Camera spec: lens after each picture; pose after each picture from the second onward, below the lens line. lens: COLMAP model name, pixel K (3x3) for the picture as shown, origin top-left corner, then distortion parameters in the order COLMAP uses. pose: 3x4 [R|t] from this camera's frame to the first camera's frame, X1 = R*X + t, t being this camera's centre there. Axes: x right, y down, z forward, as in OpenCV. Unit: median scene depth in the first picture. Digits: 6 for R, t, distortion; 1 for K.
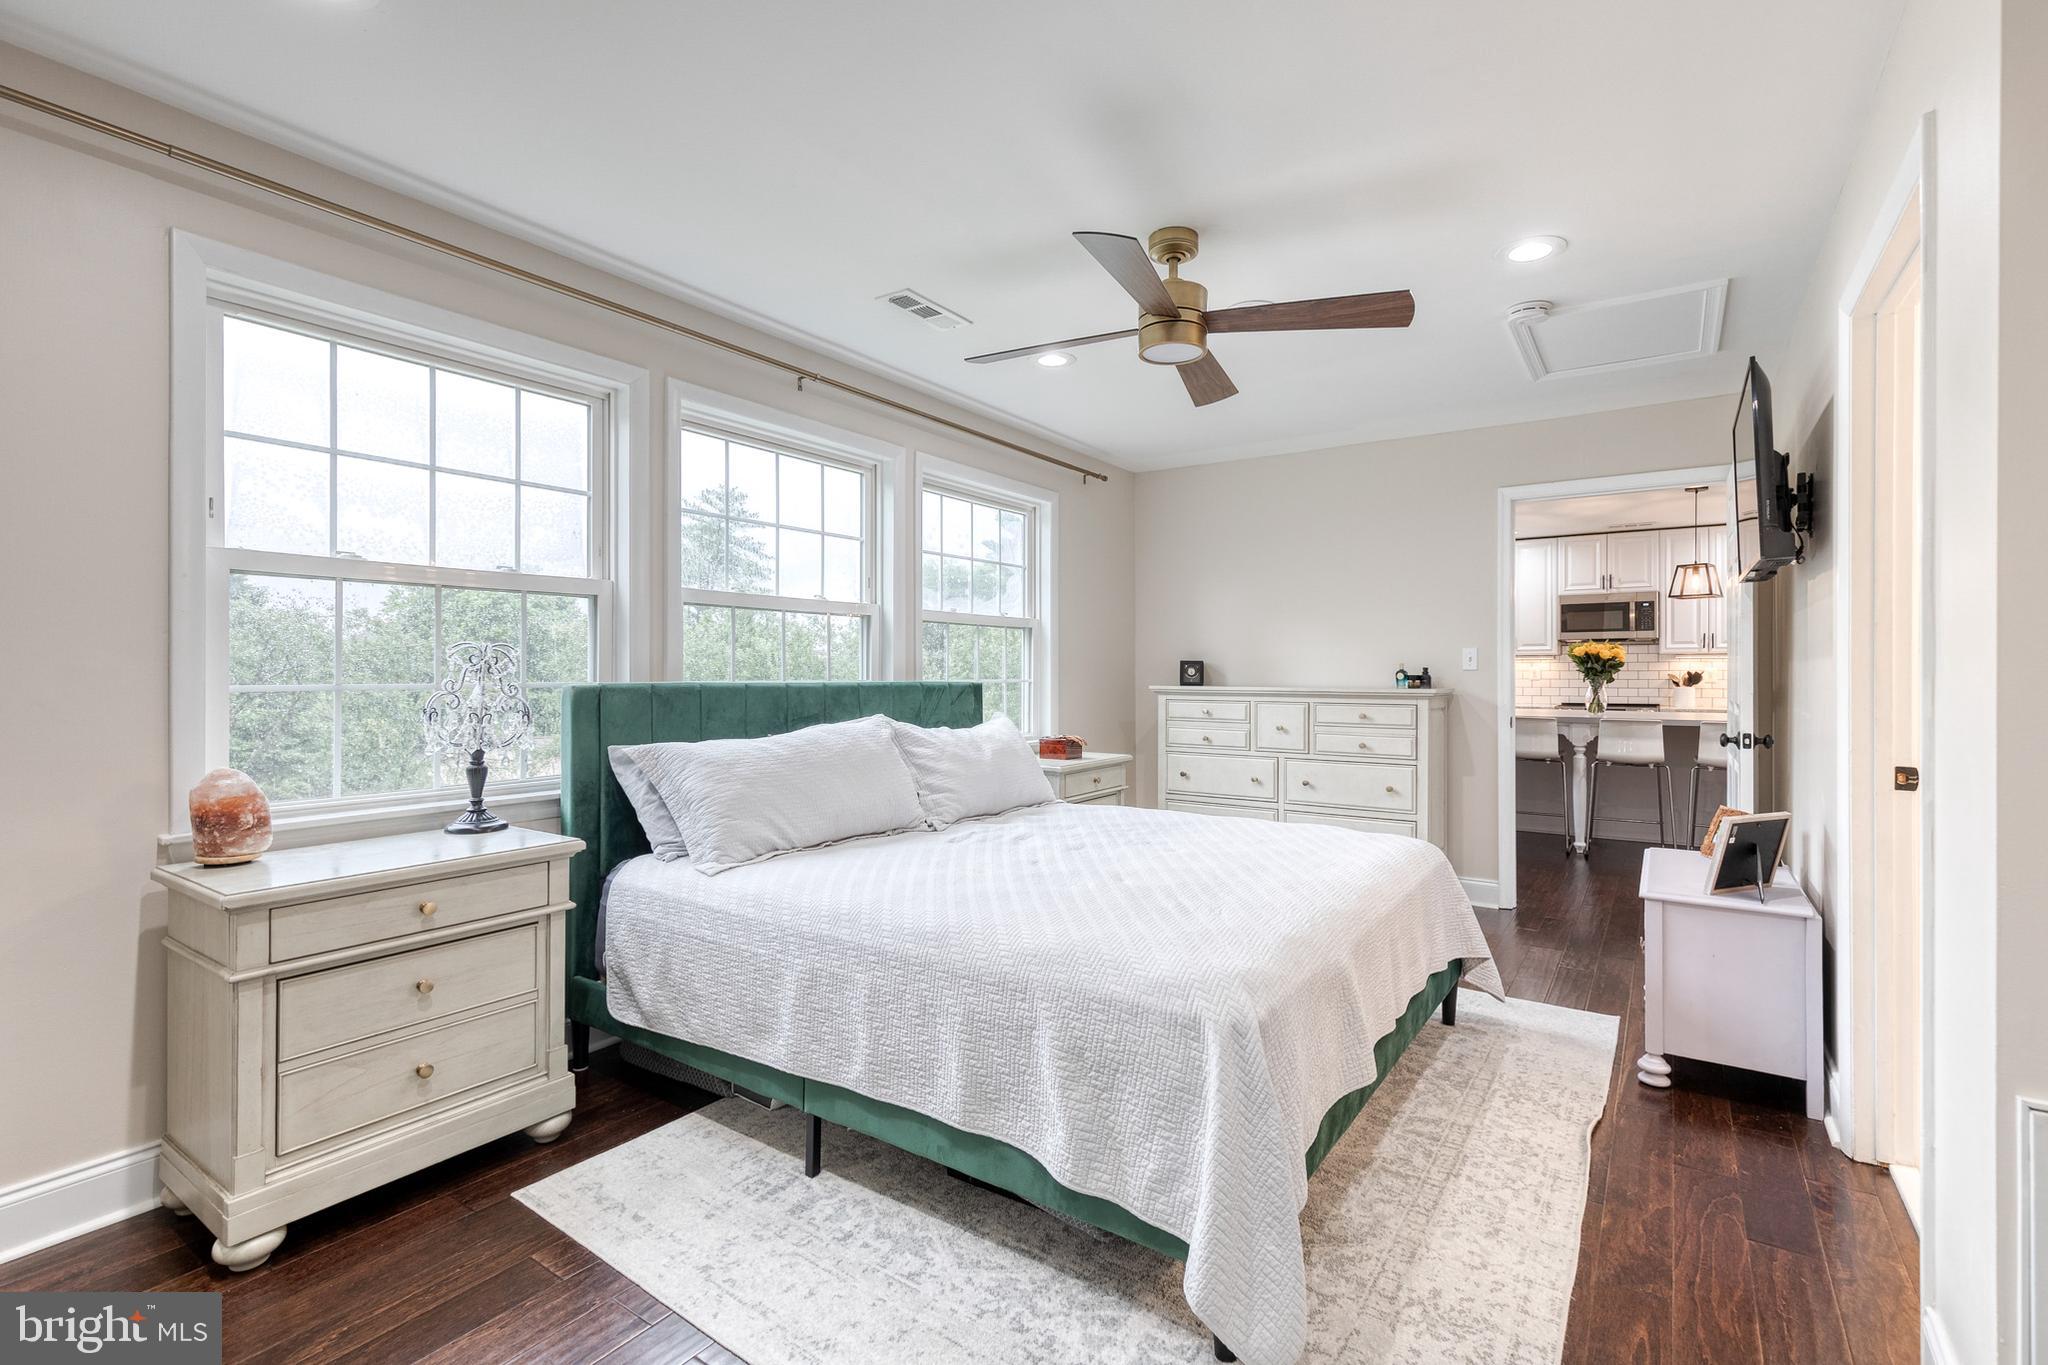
lens RADIAL K [[927.5, 0, 1028.0], [0, 927.5, 680.4], [0, 0, 1]] dist [0.013420, -0.000079]
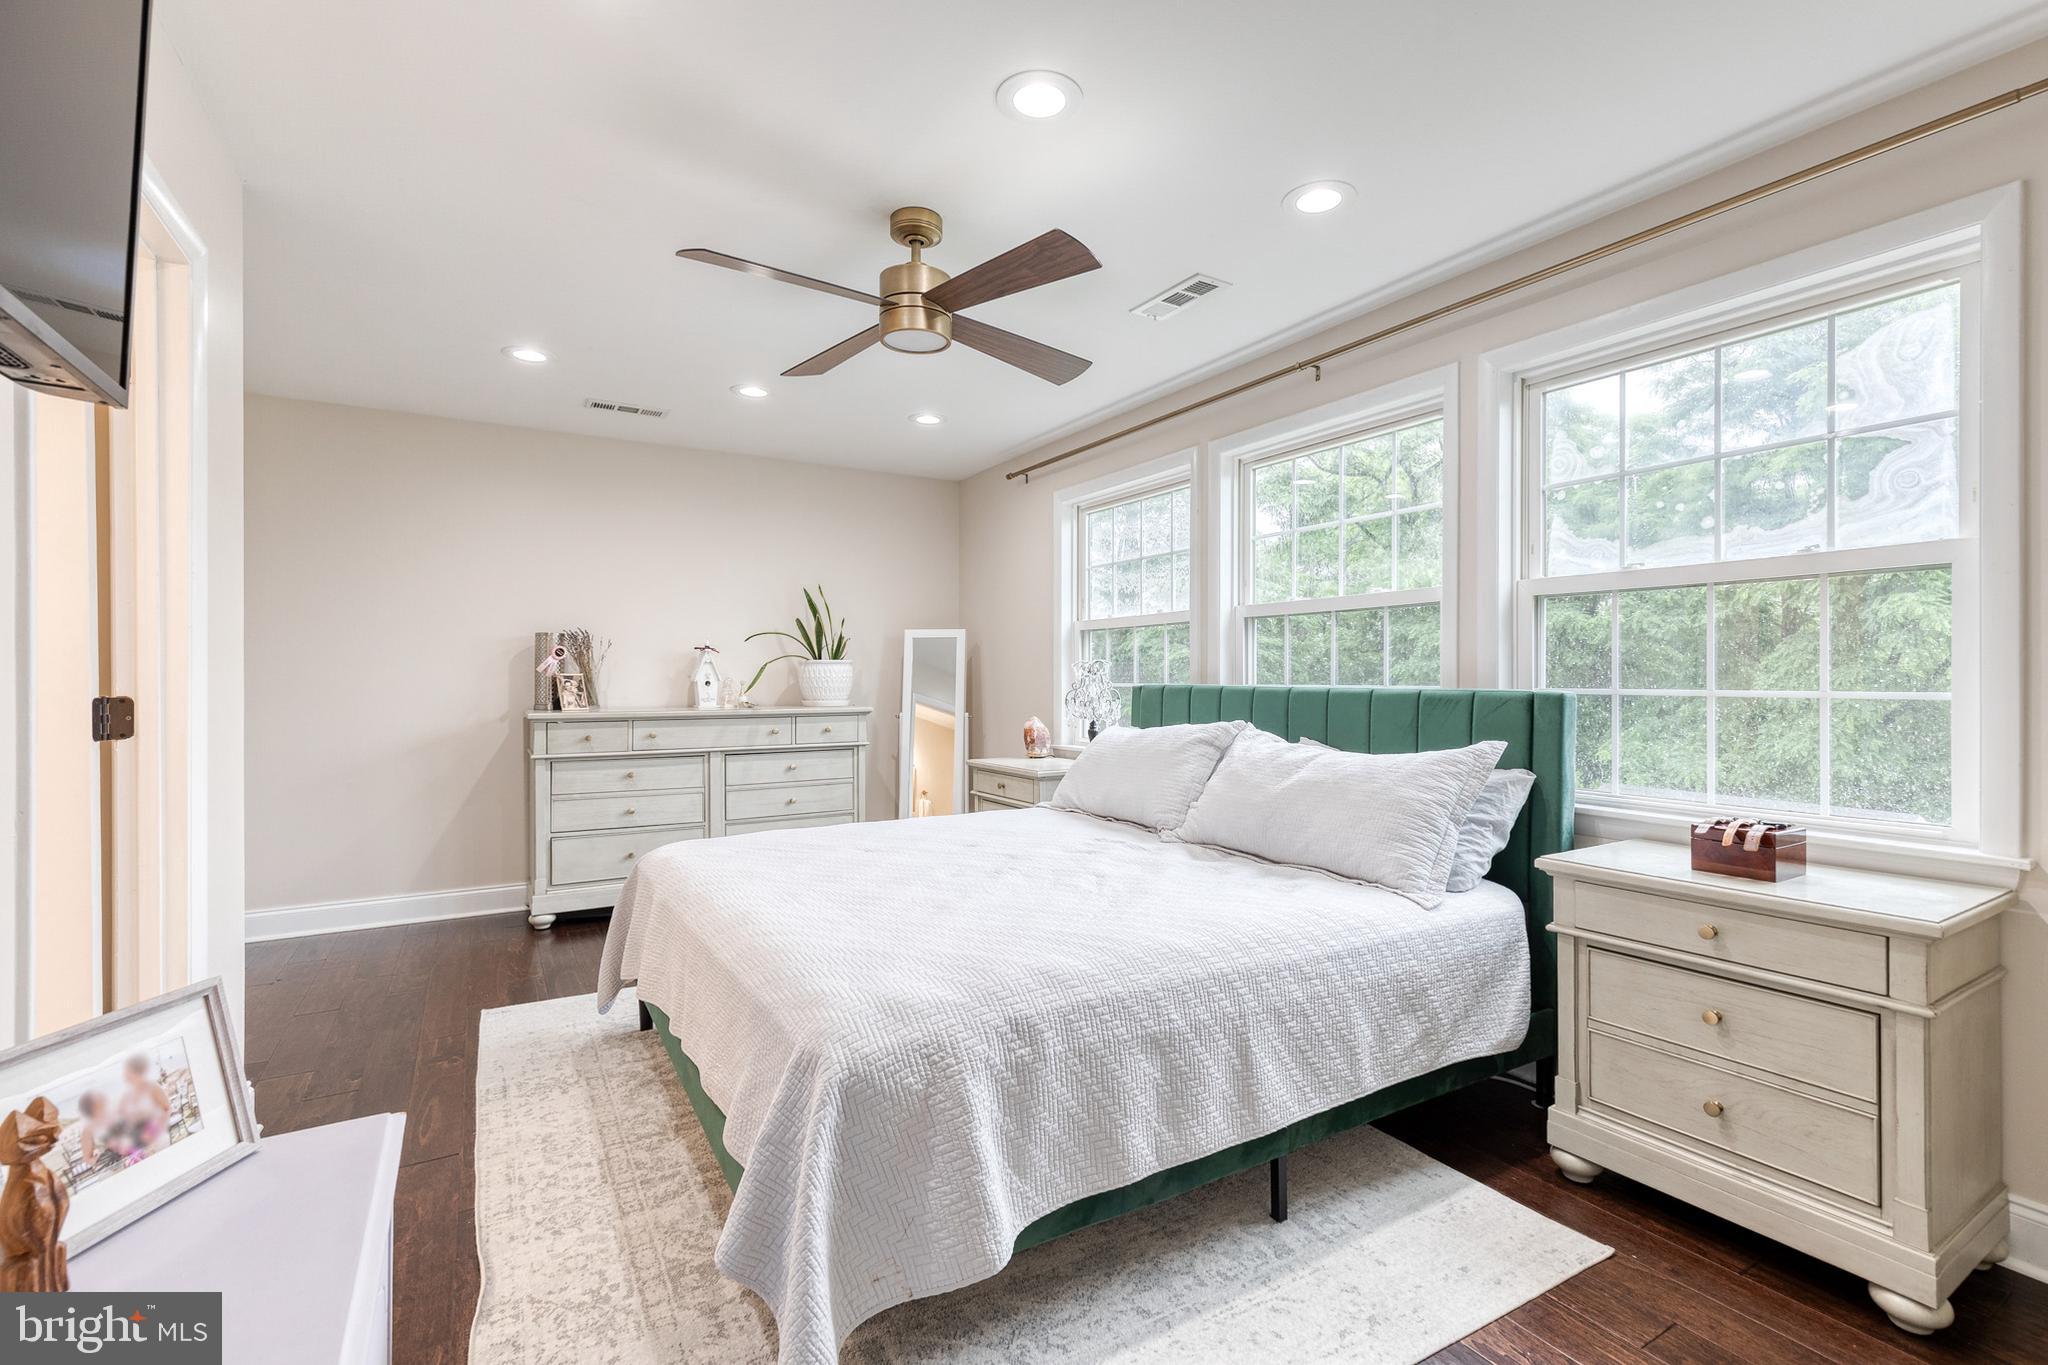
lens RADIAL K [[927.5, 0, 1033.1], [0, 927.5, 675.2], [0, 0, 1]] dist [0.013420, -0.000079]
pose [[-0.415479, -0.011114, -0.909535, 1.097050], [-0.016734, 0.999850, -0.004573, -0.001284], [0.909449, 0.013320, -0.415602, 1.693855]]
